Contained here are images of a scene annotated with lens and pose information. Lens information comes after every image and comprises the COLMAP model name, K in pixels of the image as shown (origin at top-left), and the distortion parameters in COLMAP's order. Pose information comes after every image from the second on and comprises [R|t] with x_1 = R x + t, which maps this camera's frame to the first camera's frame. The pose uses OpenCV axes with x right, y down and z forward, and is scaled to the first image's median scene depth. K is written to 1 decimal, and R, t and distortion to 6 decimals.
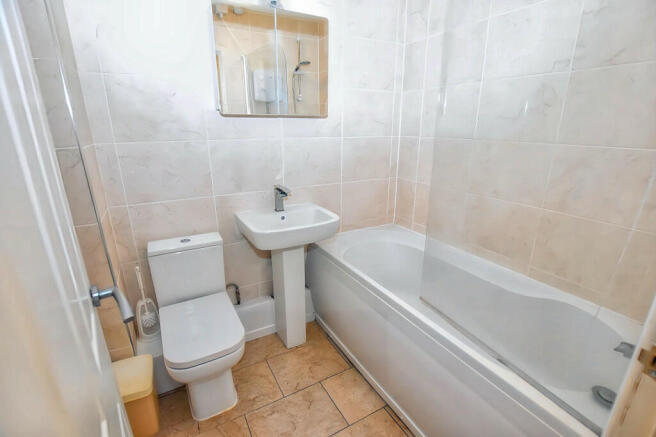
lens RADIAL K [[306.8, 0, 327.0], [0, 306.8, 222.5], [0, 0, 1]] dist [-0.000177, -0.000094]
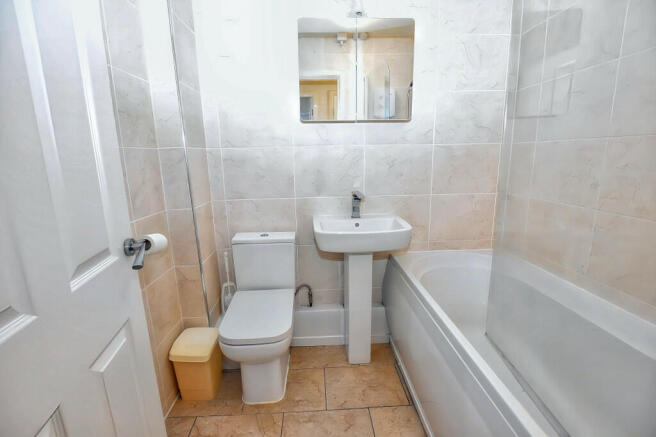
lens RADIAL K [[311.3, 0, 328.0], [0, 311.3, 218.5], [0, 0, 1]] dist [-0.000764, -0.000036]
pose [[0.898528, 0.075365, -0.432397, 0.210171], [-0.115172, 0.991111, -0.066584, 0.044139], [0.423536, 0.109628, 0.899222, 0.069968]]
